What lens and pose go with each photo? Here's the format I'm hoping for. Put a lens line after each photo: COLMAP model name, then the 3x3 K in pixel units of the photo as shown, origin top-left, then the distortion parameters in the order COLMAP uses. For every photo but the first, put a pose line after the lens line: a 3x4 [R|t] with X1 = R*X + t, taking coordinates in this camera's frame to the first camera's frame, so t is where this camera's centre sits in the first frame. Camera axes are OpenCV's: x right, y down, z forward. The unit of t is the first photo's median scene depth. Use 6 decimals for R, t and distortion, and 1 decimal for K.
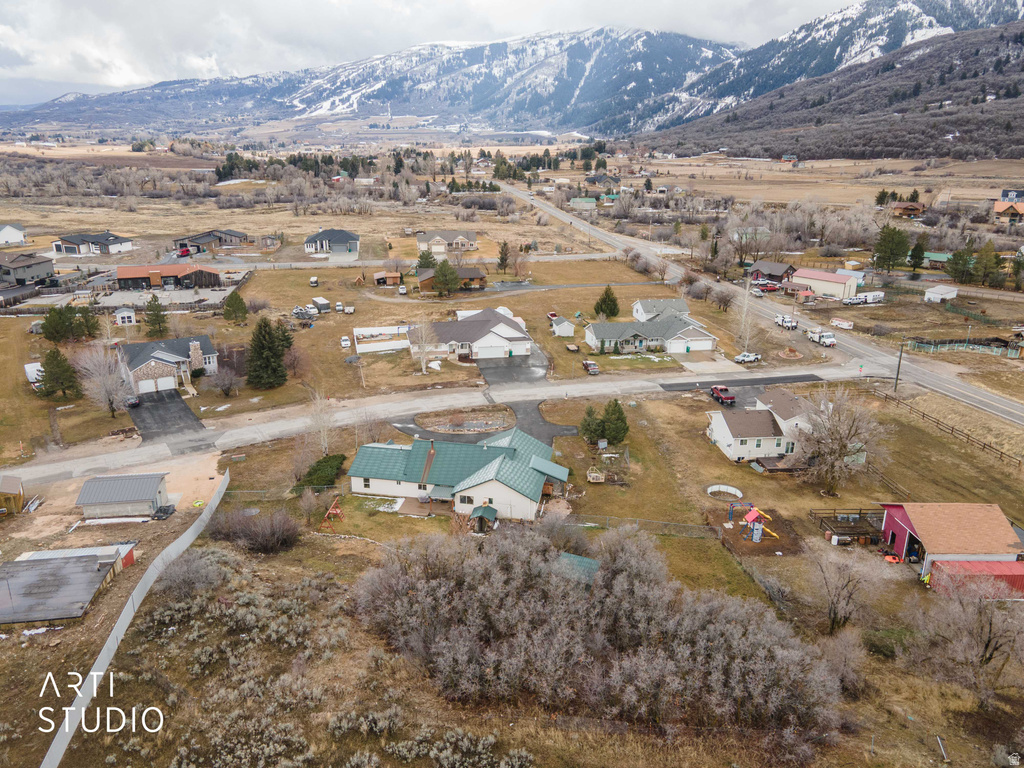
lens RADIAL K [[745.8, 0, 501.6], [0, 745.8, 376.5], [0, 0, 1]] dist [0.040110, 0.011358]
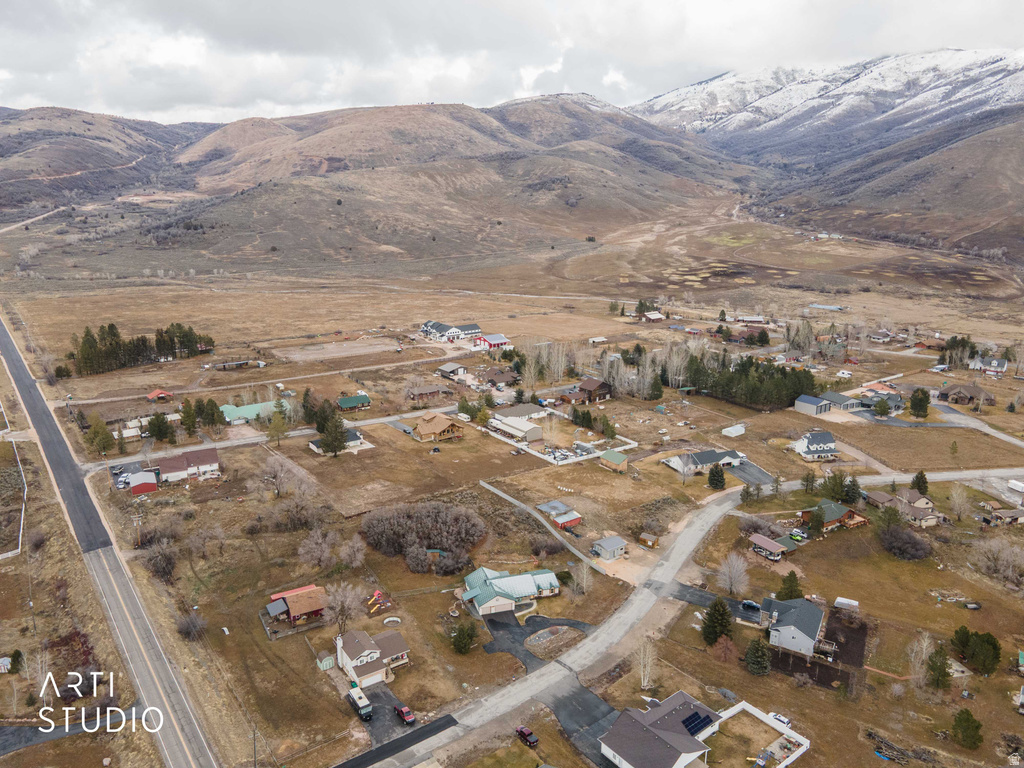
lens RADIAL K [[745.8, 0, 501.6], [0, 745.8, 380.2], [0, 0, 1]] dist [0.040110, 0.011358]
pose [[-0.887945, 0.100752, -0.448779, 0.162848], [-0.159720, 0.847452, 0.506275, -0.273889], [0.431327, 0.521223, -0.736399, 0.422286]]
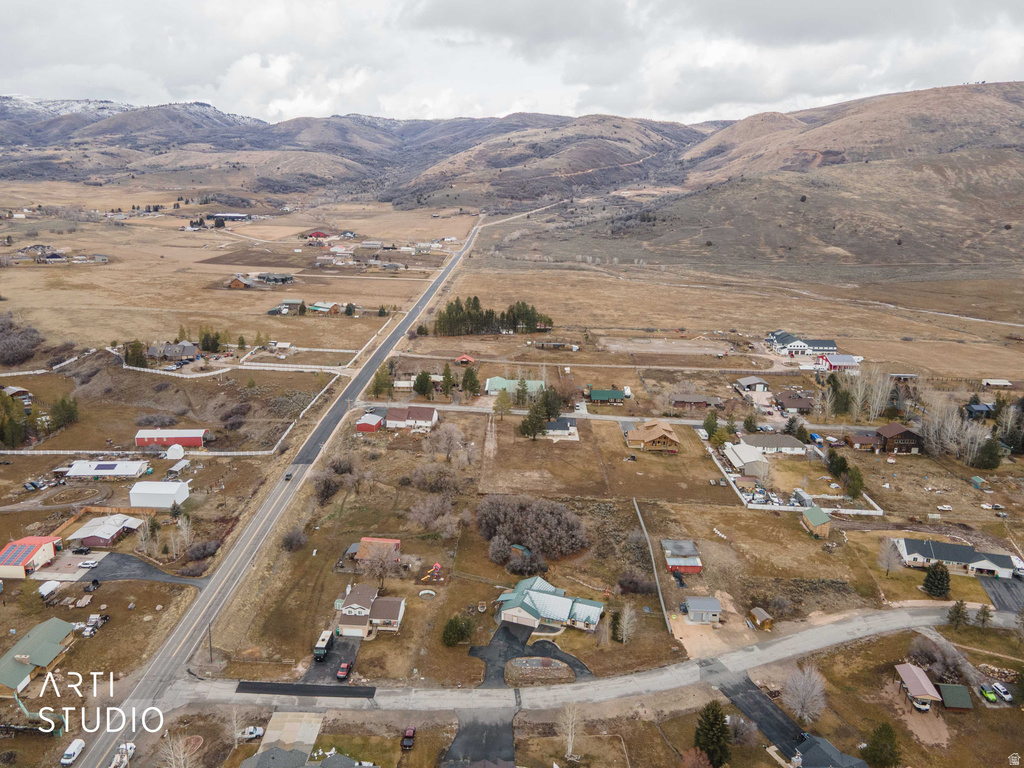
lens RADIAL K [[745.8, 0, 502.3], [0, 745.8, 379.9], [0, 0, 1]] dist [0.040110, 0.011358]
pose [[-0.983585, -0.073632, 0.164740, -0.040273], [0.030173, 0.832993, 0.552460, -0.280694], [-0.177906, 0.548362, -0.817097, 0.436493]]
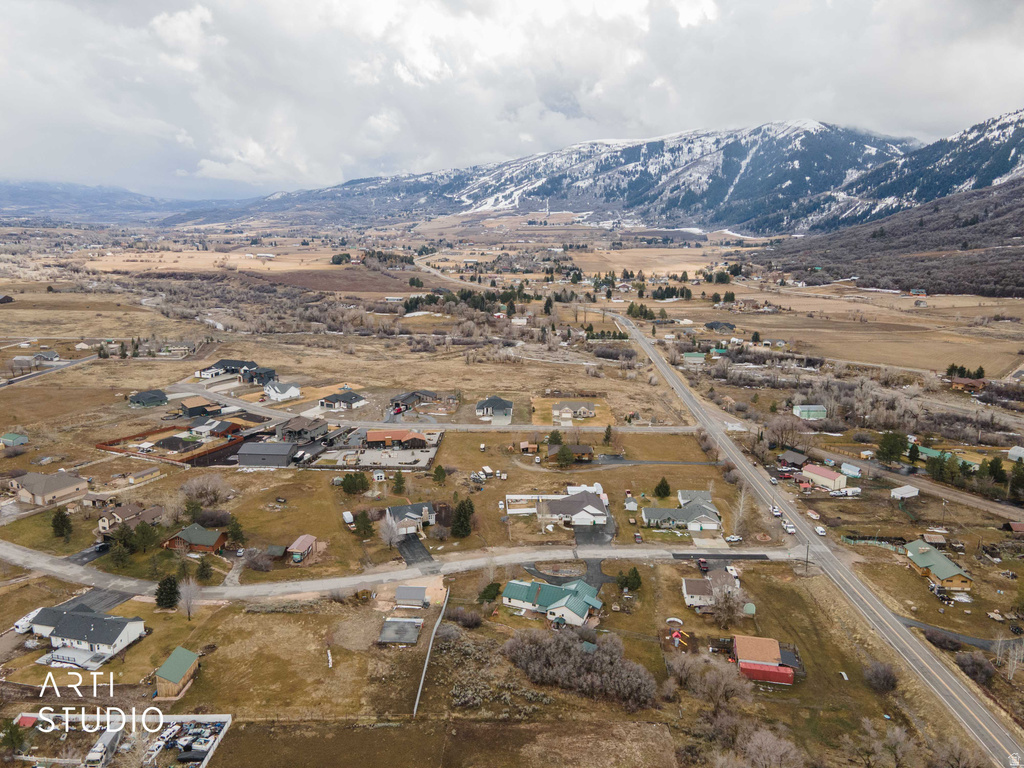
lens RADIAL K [[745.8, 0, 502.1], [0, 745.8, 376.7], [0, 0, 1]] dist [0.040110, 0.011358]
pose [[0.979990, 0.044384, -0.194035, 0.036934], [-0.064105, 0.993260, -0.096568, -0.055364], [0.188441, 0.107074, 0.976230, -0.230459]]
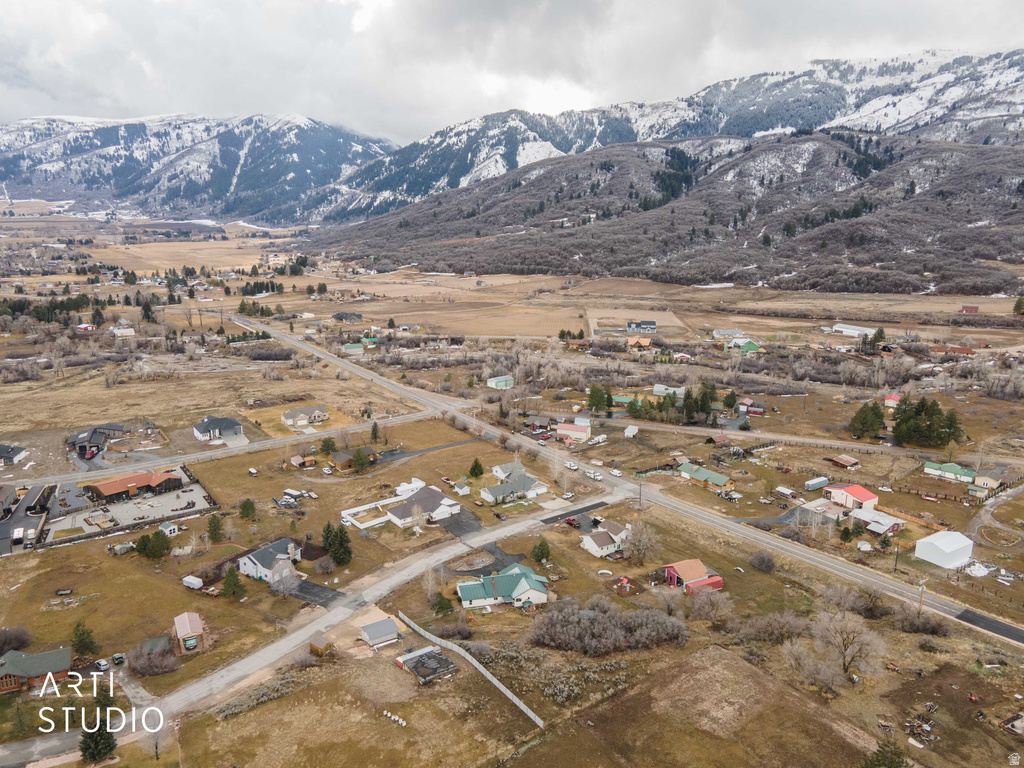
lens RADIAL K [[745.8, 0, 502.9], [0, 745.8, 377.2], [0, 0, 1]] dist [0.040110, 0.011358]
pose [[0.902834, -0.097992, 0.418674, -0.173694], [0.135618, 0.988882, -0.060998, -0.067177], [-0.408042, 0.111851, 0.906086, -0.205048]]
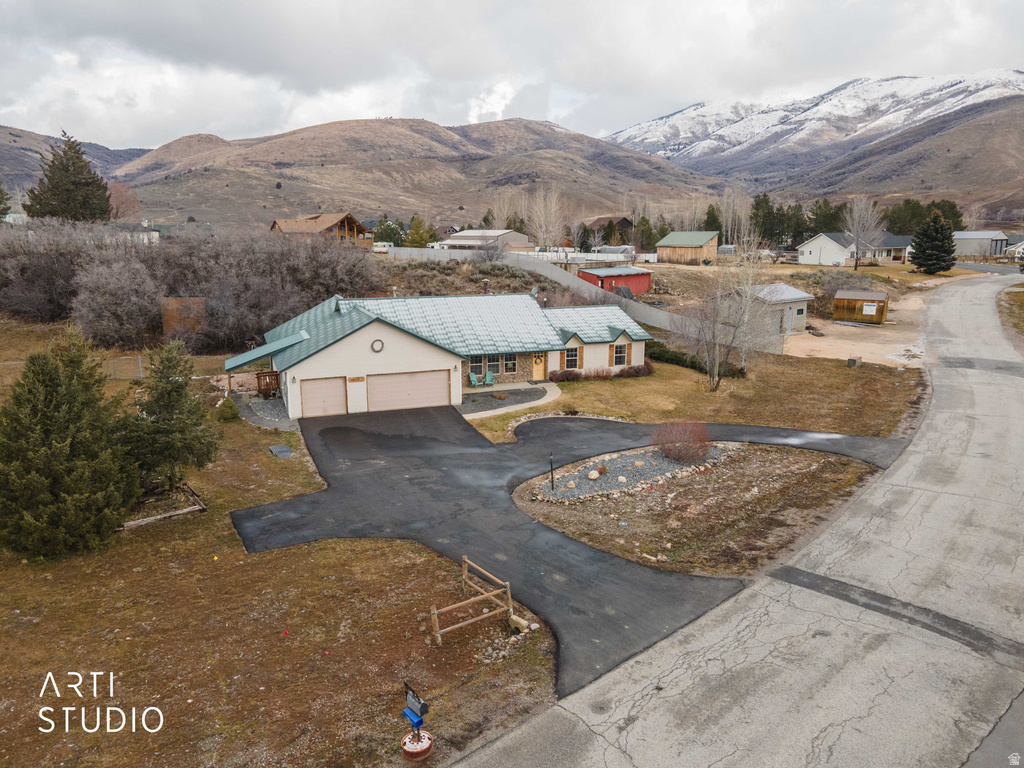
lens RADIAL K [[745.8, 0, 501.8], [0, 745.8, 378.7], [0, 0, 1]] dist [0.040110, 0.011358]
pose [[-0.865940, 0.087821, -0.492377, 0.031324], [-0.163993, 0.880182, 0.445405, -0.017593], [0.472497, 0.466441, -0.747783, 0.263958]]
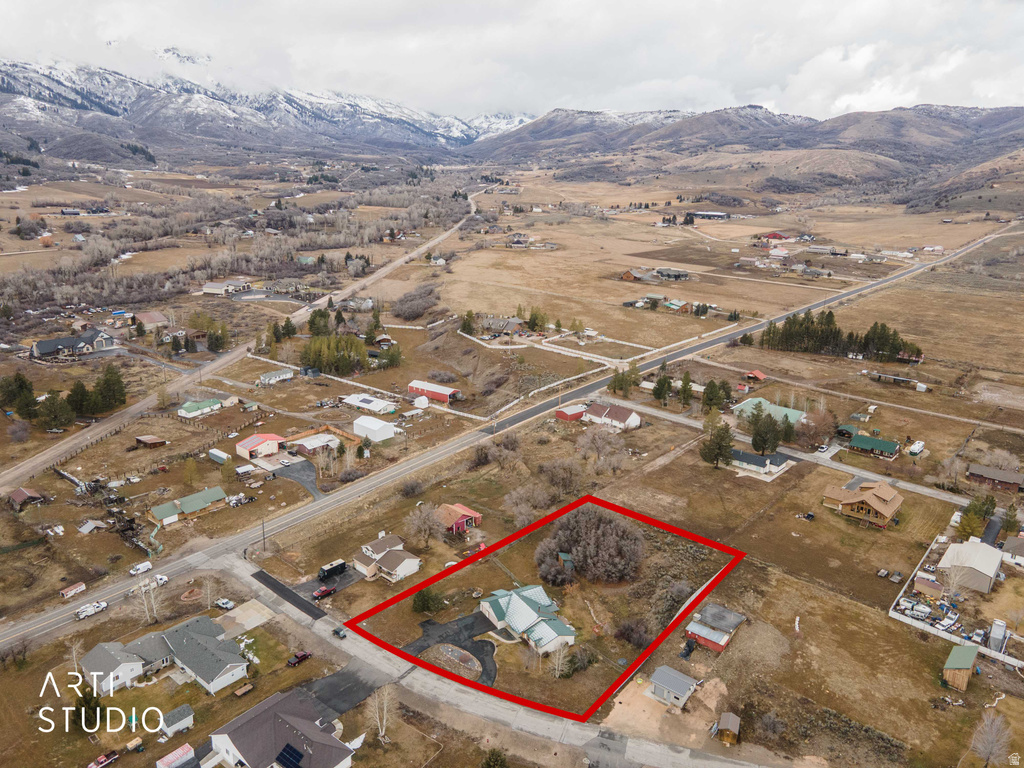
lens RADIAL K [[745.8, 0, 502.0], [0, 745.8, 379.5], [0, 0, 1]] dist [0.040110, 0.011358]
pose [[-0.645627, -0.232468, 0.727409, -0.239559], [0.216282, 0.857873, 0.466128, -0.246533], [-0.732385, 0.458271, -0.503587, 0.325368]]
